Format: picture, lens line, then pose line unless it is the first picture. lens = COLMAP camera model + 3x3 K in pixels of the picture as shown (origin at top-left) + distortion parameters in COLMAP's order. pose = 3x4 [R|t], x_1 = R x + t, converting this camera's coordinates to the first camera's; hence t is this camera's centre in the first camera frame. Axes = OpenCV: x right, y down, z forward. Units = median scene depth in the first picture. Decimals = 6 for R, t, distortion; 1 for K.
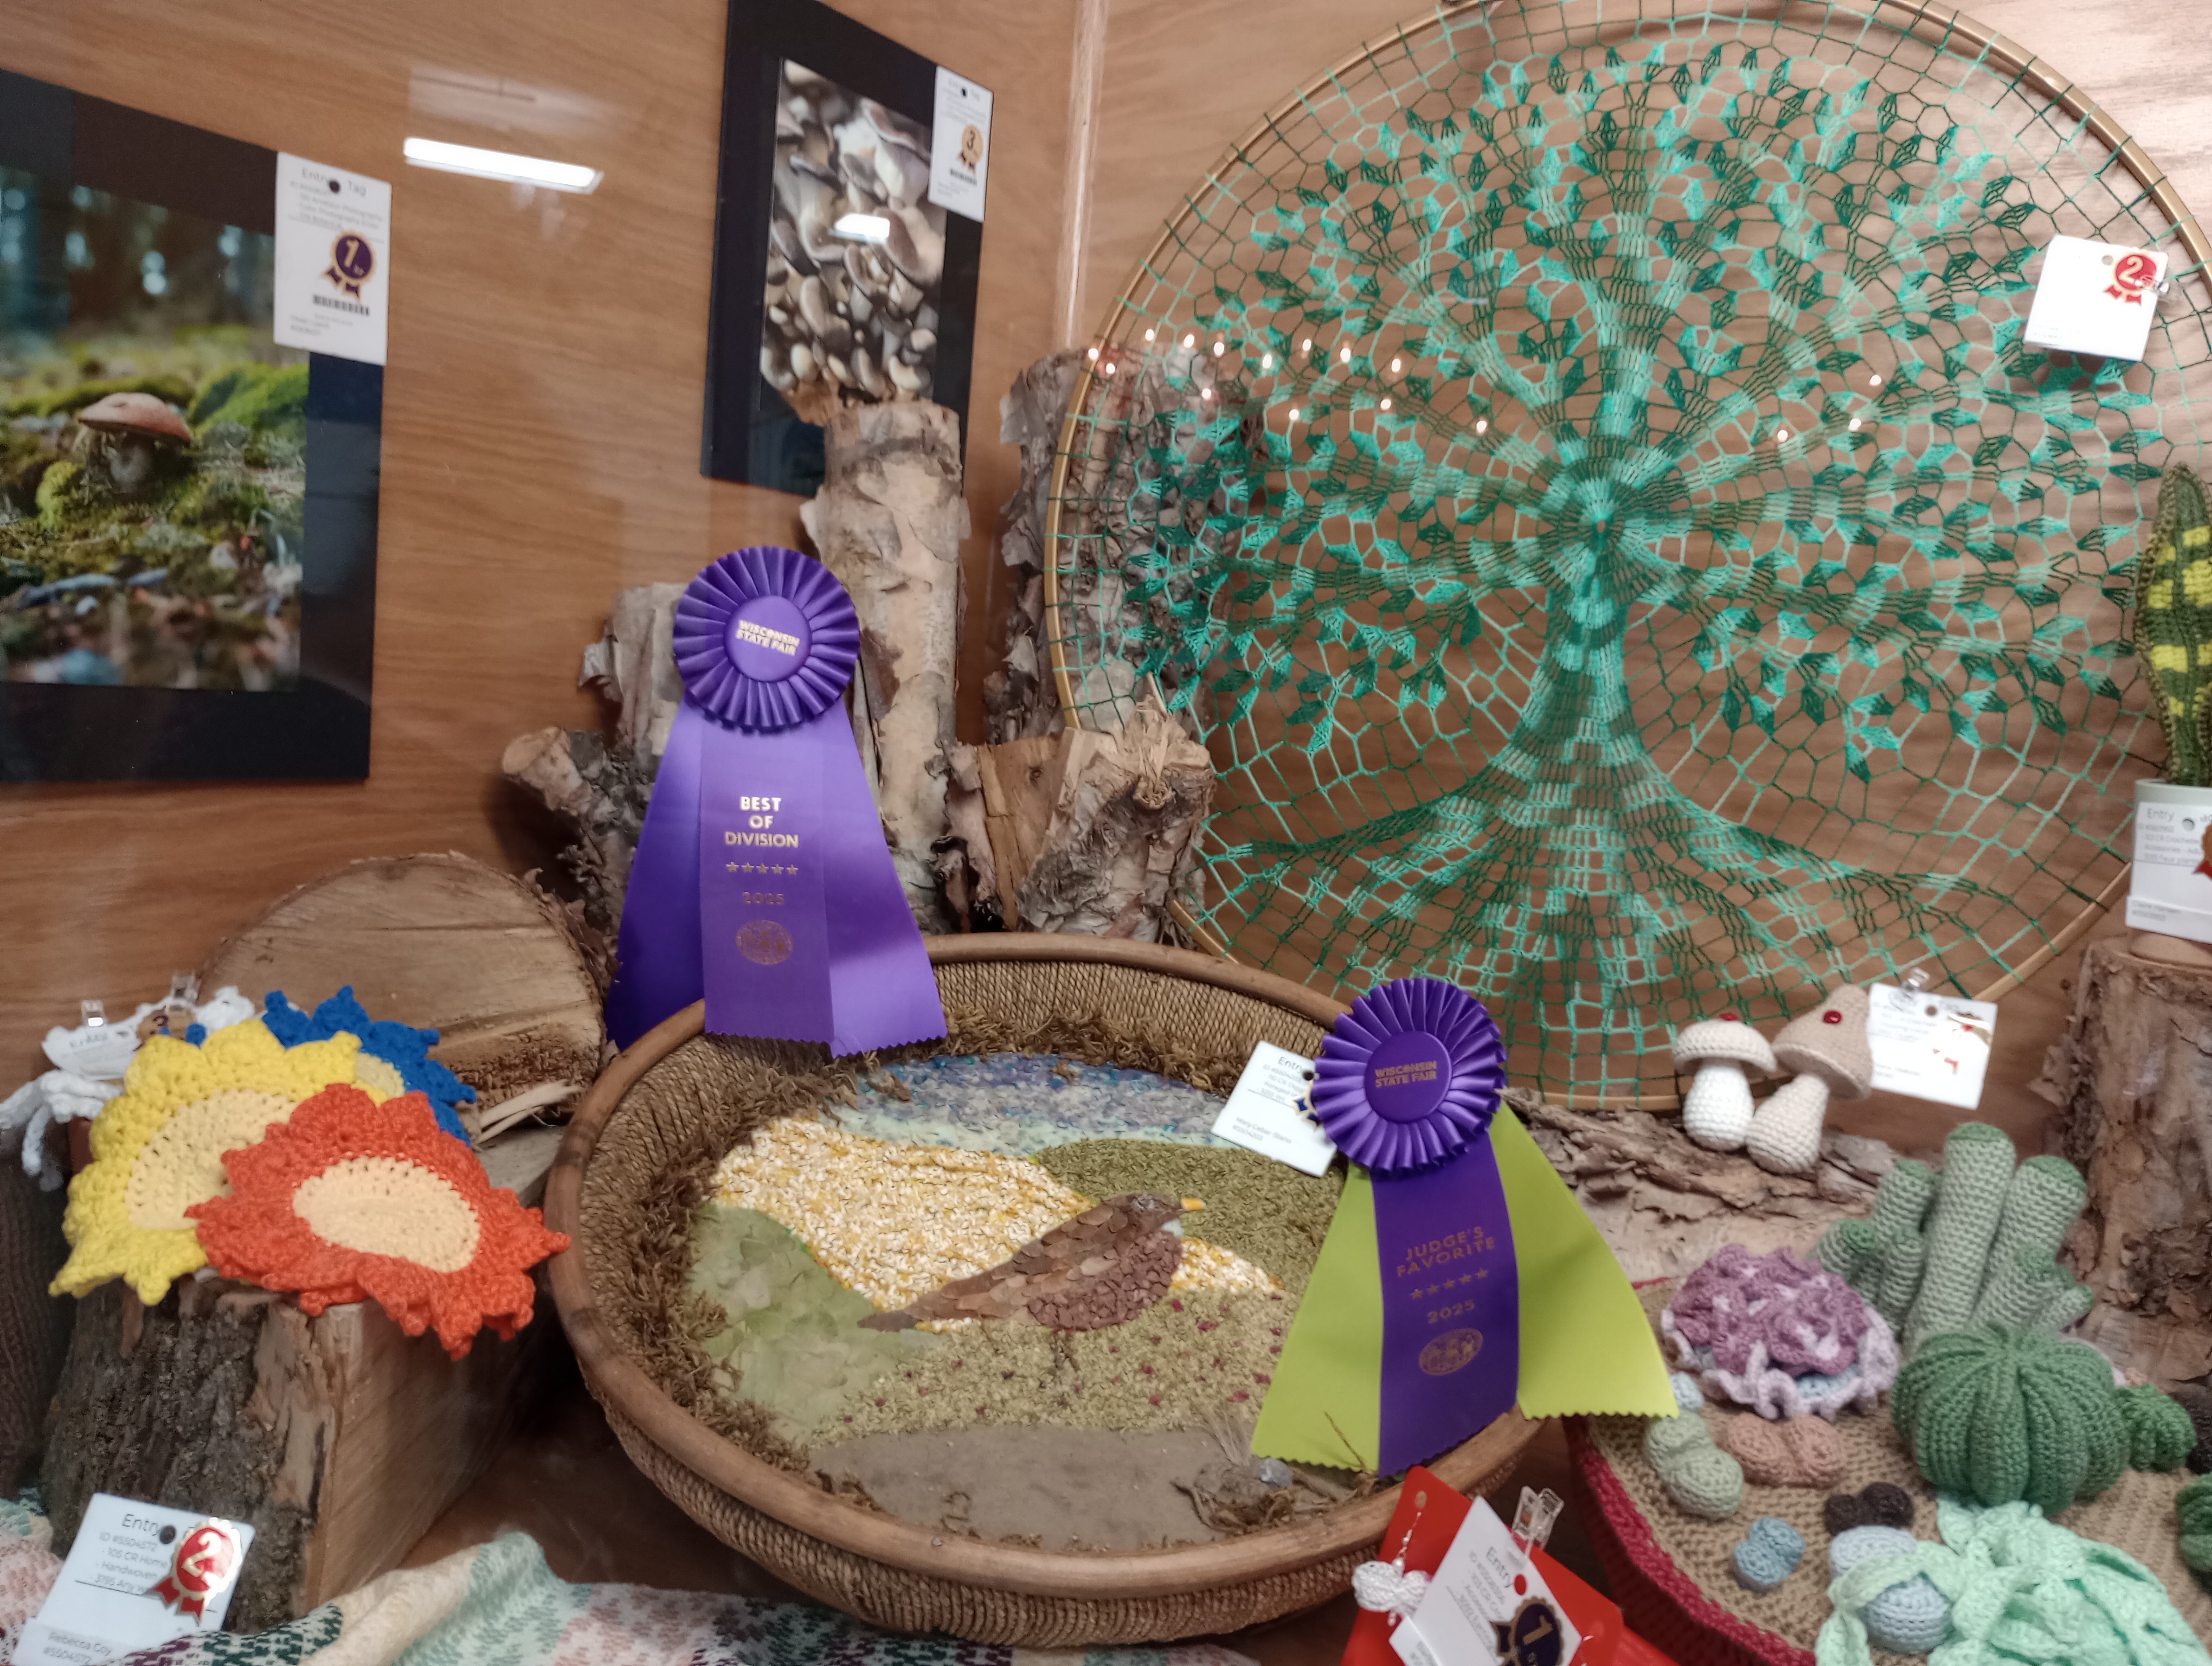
lens RADIAL K [[1836.2, 0, 1107.6], [0, 1836.2, 835.4], [0, 0, 1]] dist [0.055651, -0.072458]
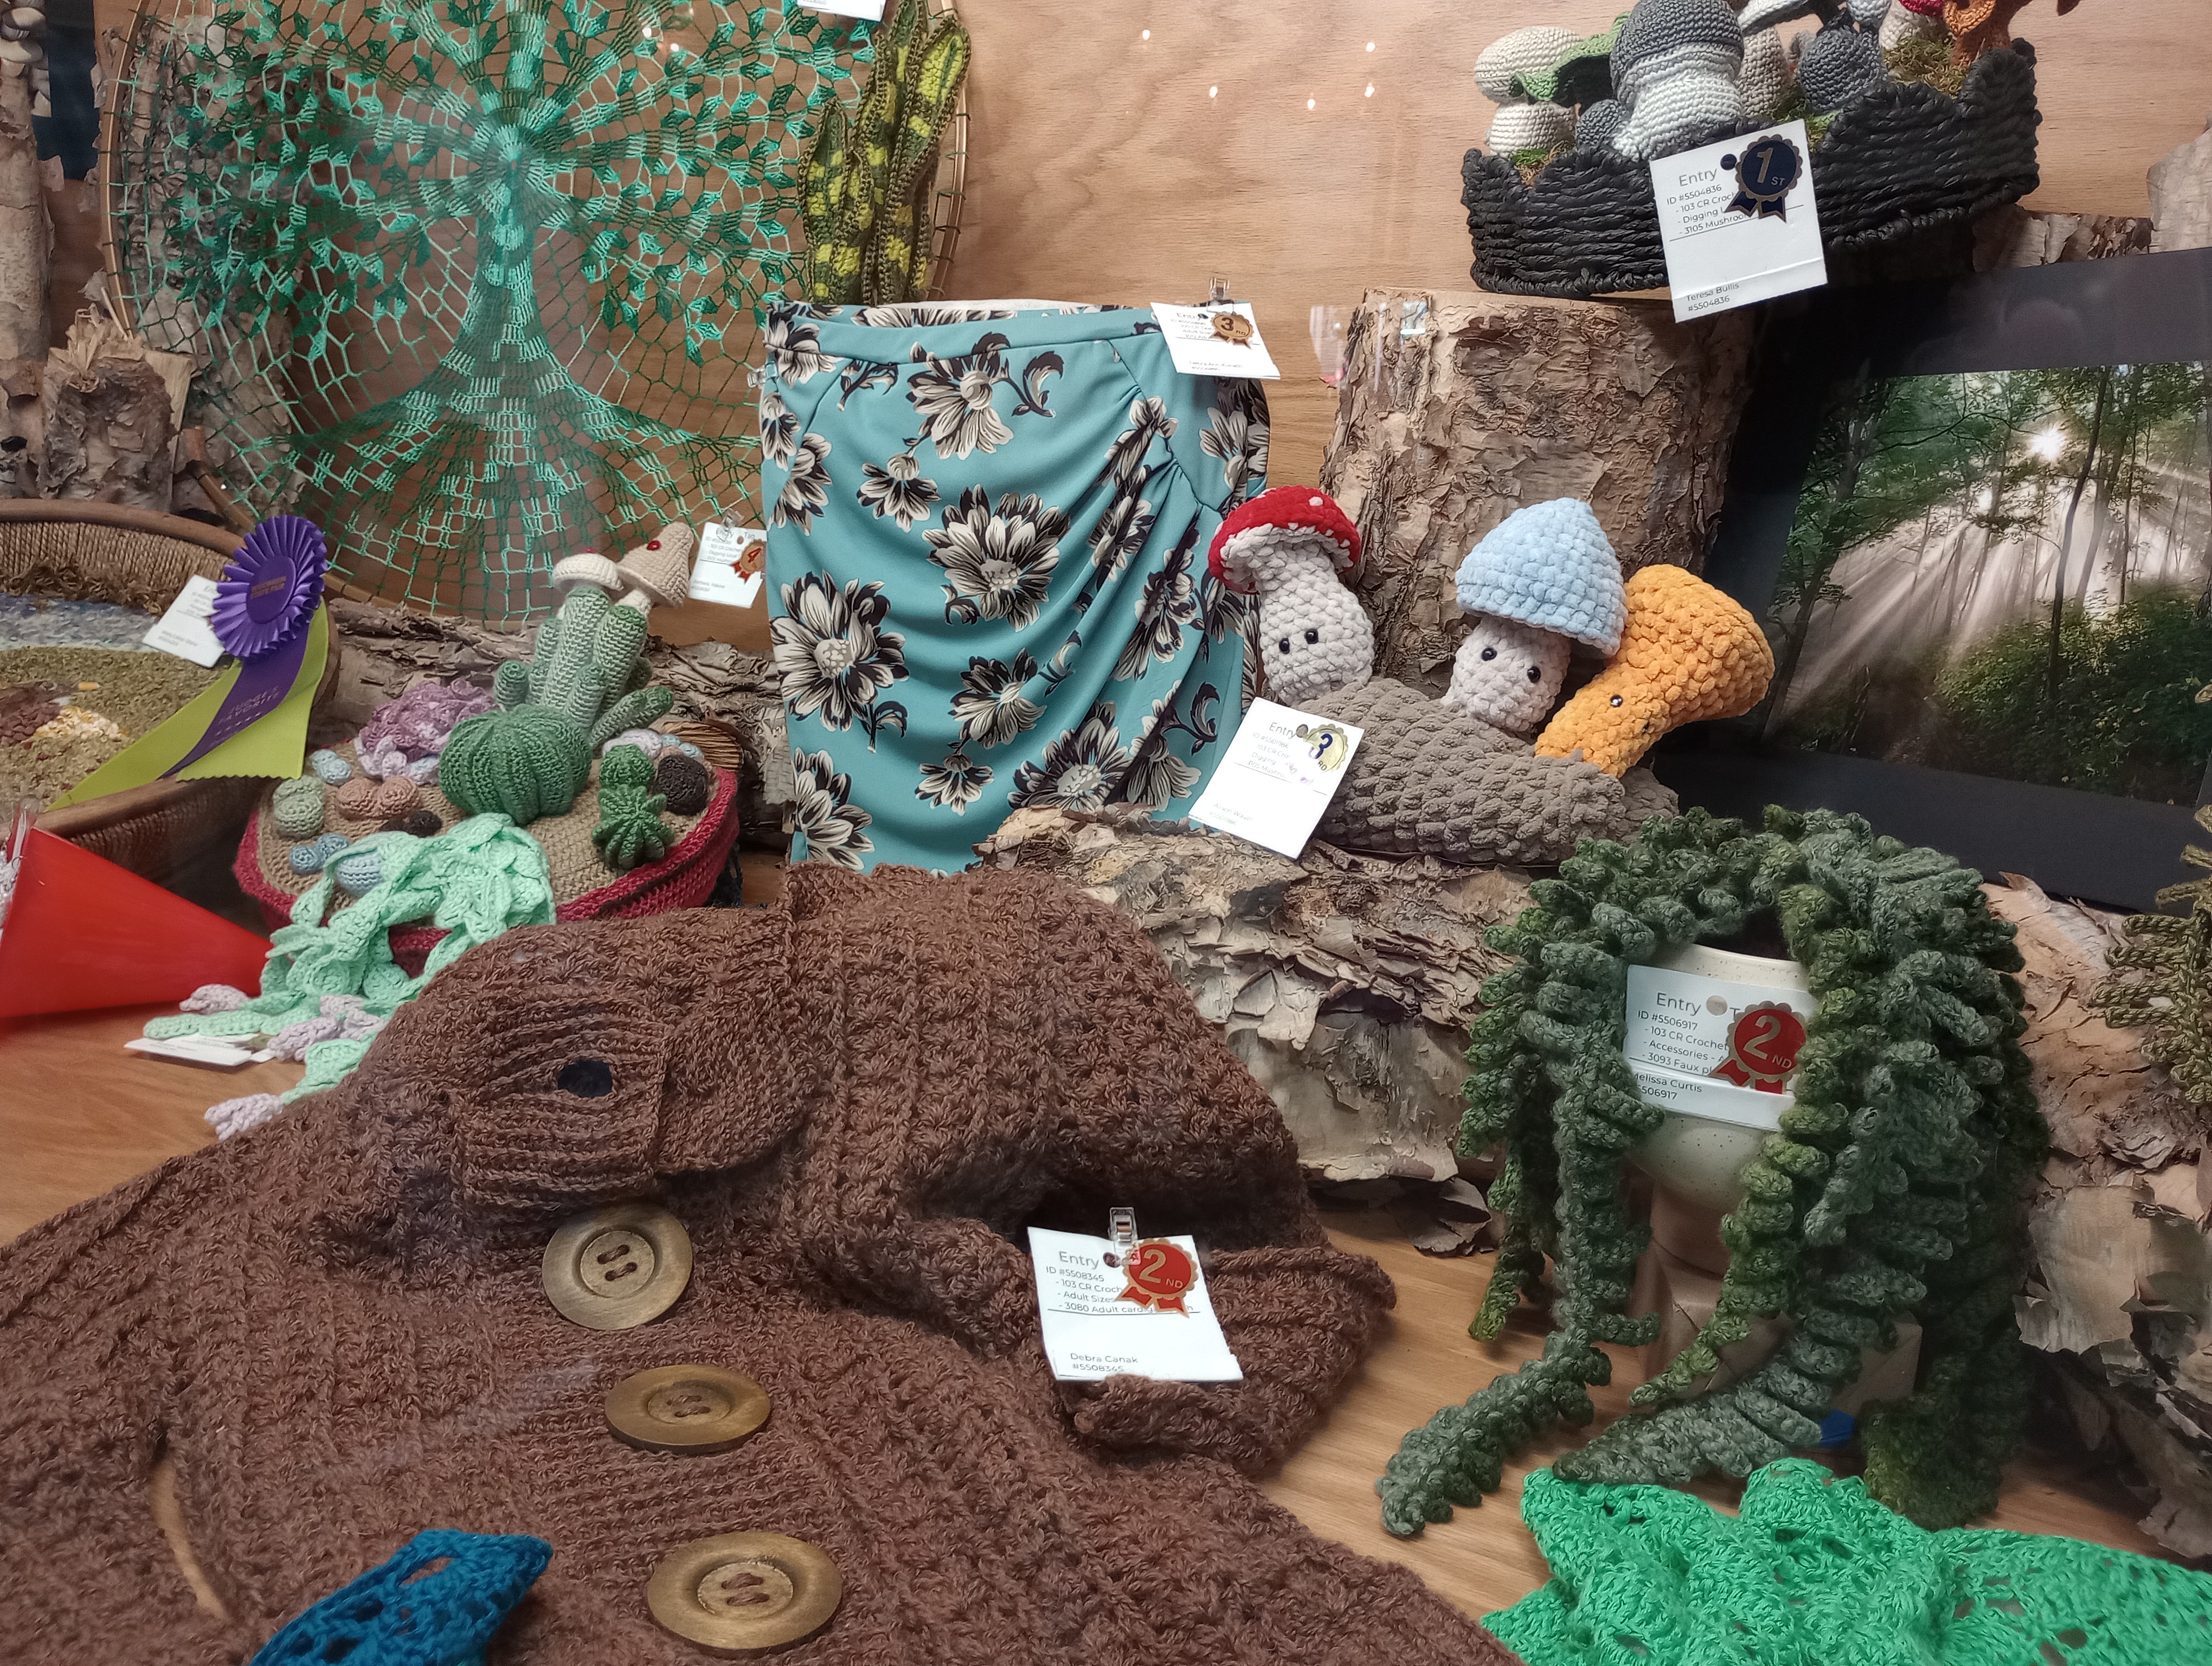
lens RADIAL K [[1836.2, 0, 1110.0], [0, 1836.2, 833.9], [0, 0, 1]] dist [0.055651, -0.072458]
pose [[0.996361, -0.043047, 0.073560, 0.565947], [0.032359, 0.989516, 0.140753, 0.117720], [-0.078847, -0.137861, 0.987308, -0.332347]]
